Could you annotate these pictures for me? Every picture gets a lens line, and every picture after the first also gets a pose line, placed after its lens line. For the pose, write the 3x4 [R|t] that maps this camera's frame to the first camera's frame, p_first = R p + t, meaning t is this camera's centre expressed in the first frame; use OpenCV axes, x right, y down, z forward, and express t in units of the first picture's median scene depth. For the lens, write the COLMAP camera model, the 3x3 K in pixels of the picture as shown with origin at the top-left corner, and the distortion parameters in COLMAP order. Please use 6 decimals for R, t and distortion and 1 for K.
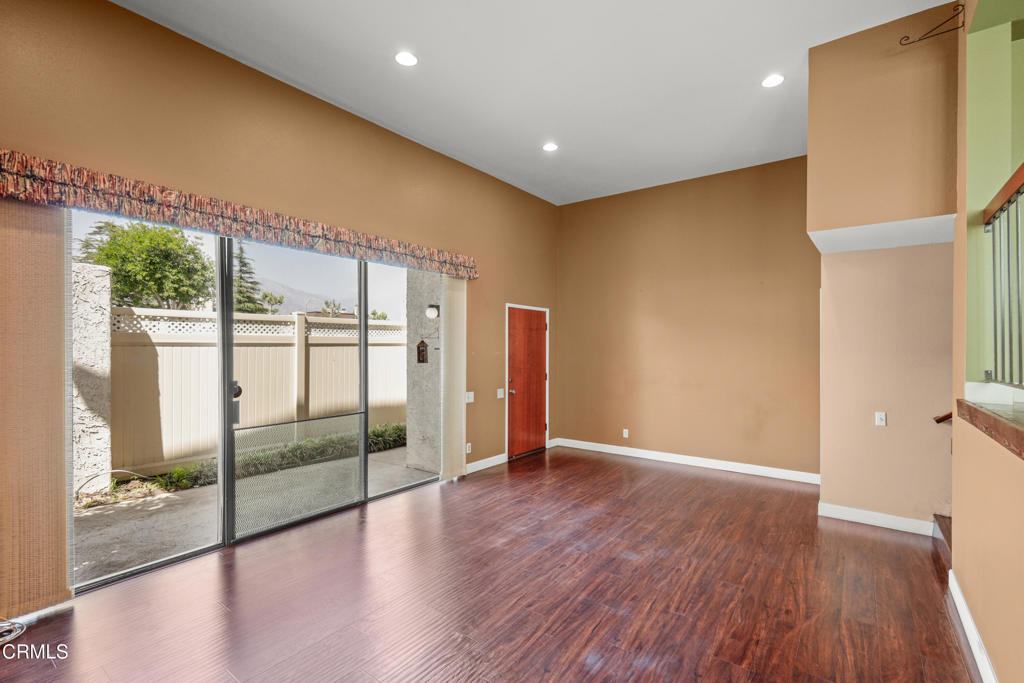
lens RADIAL K [[449.0, 0, 525.2], [0, 449.0, 360.1], [0, 0, 1]] dist [0.006031, 0.000247]
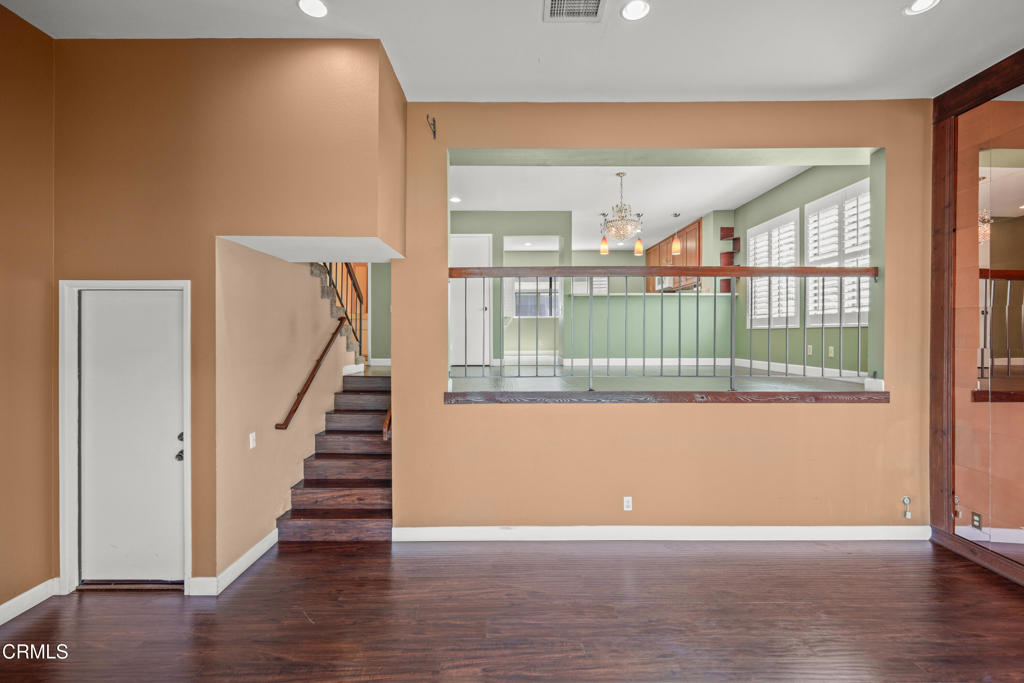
lens RADIAL K [[449.0, 0, 508.6], [0, 449.0, 337.9], [0, 0, 1]] dist [0.006031, 0.000247]
pose [[-0.606279, 0.001968, 0.795249, -0.241280], [0.011365, 0.999916, 0.006190, -0.077497], [-0.795171, 0.012790, -0.606251, 1.254982]]
